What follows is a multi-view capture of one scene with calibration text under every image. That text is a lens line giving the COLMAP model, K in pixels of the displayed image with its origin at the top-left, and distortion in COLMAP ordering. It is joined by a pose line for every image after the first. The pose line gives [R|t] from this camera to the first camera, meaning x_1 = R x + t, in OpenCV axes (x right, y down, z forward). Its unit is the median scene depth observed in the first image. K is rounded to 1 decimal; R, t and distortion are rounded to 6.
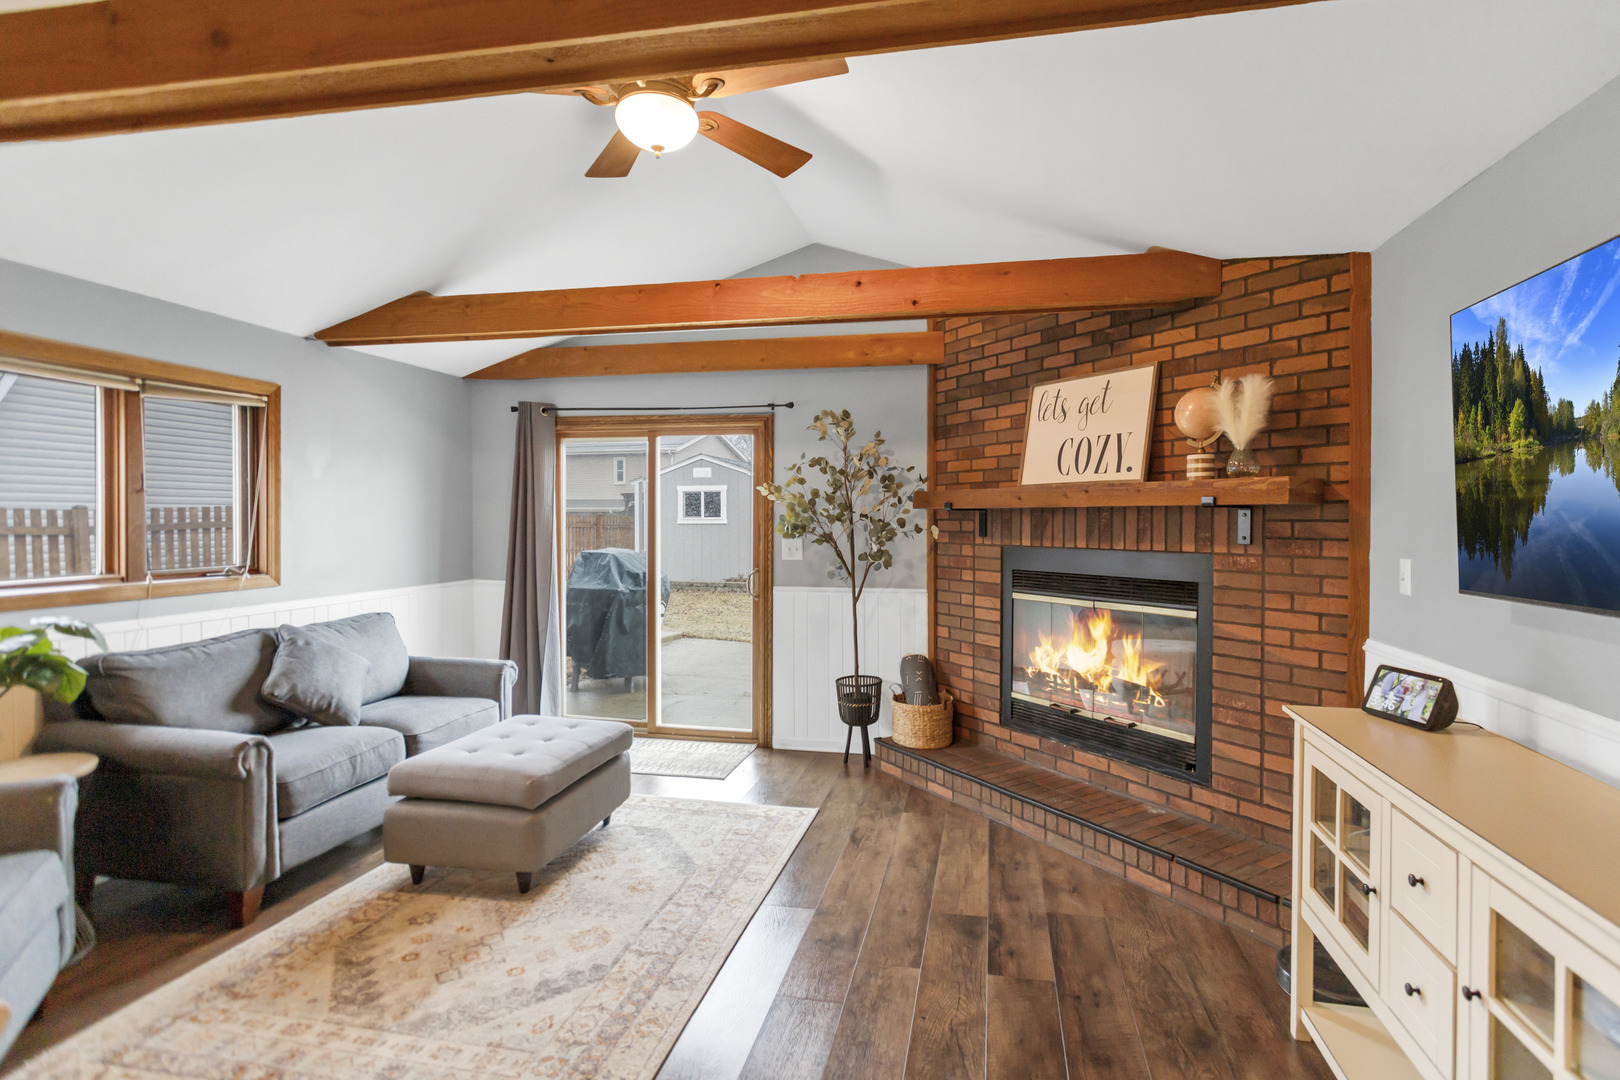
lens RADIAL K [[777.3, 0, 850.2], [0, 777.3, 532.1], [0, 0, 1]] dist [0.004063, -0.000042]
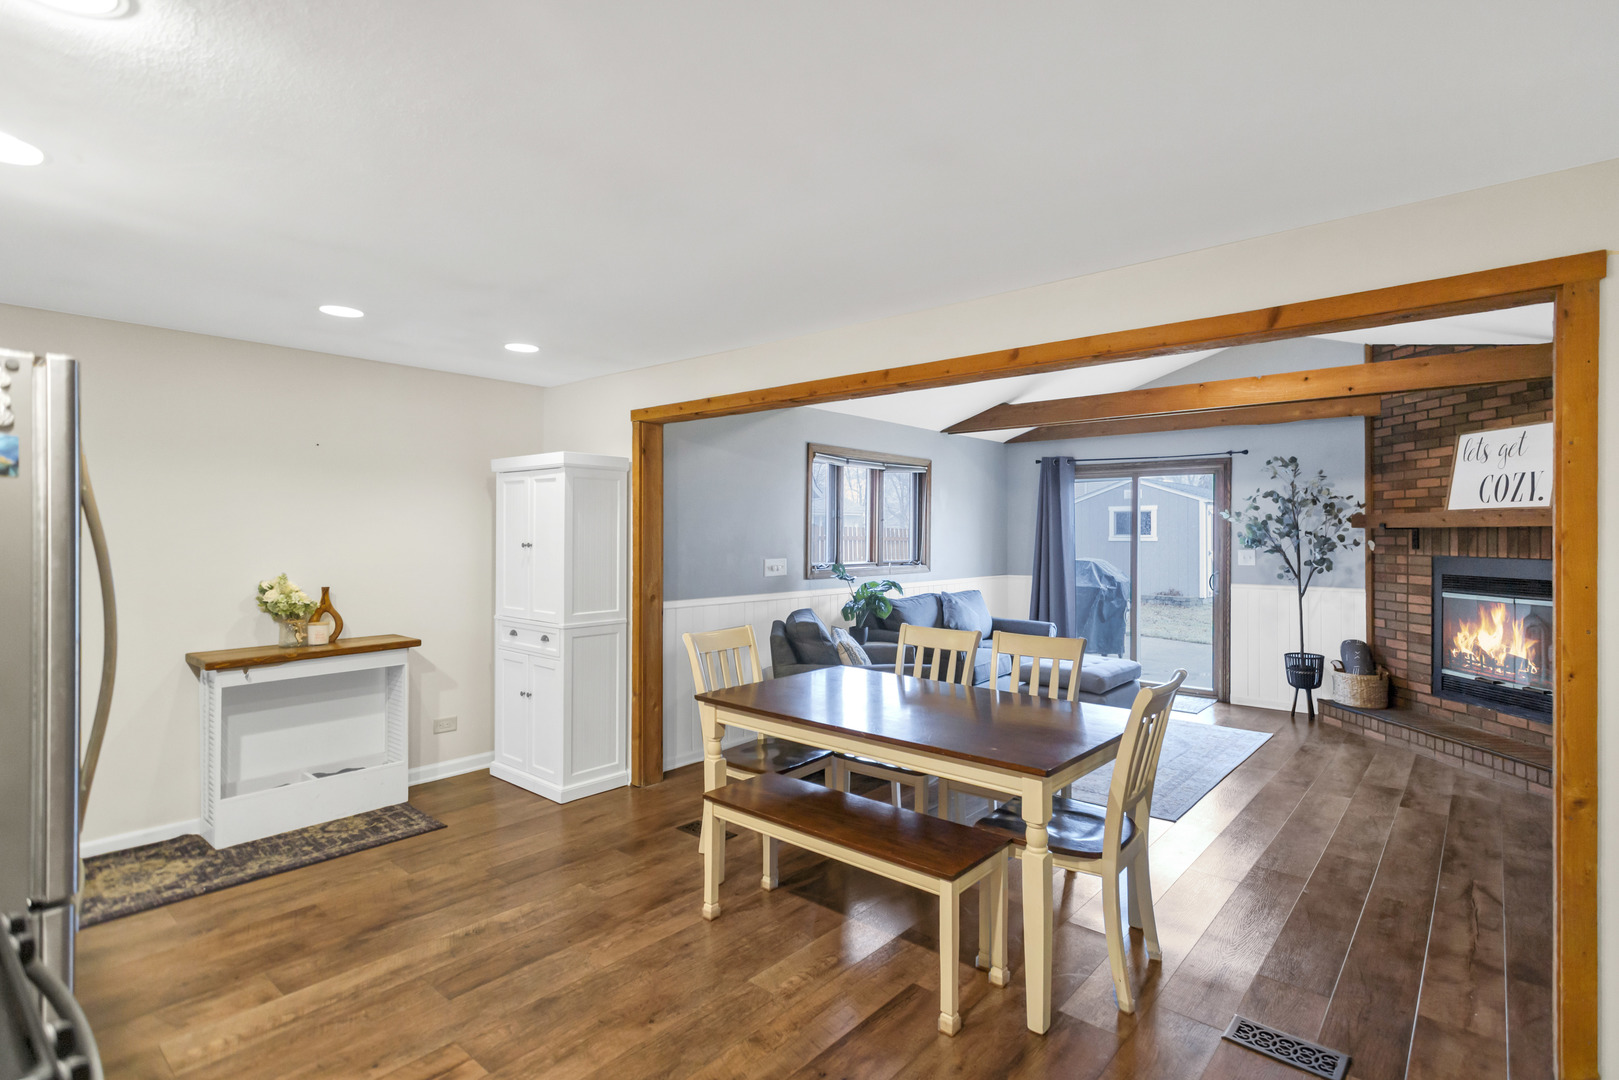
lens RADIAL K [[776.9, 0, 849.6], [0, 776.9, 532.1], [0, 0, 1]] dist [0.004063, -0.000042]
pose [[0.874638, 0.000397, -0.484776, -0.025250], [-0.010551, 0.999778, -0.018218, 0.010897], [0.484661, 0.021049, 0.874449, -0.586923]]
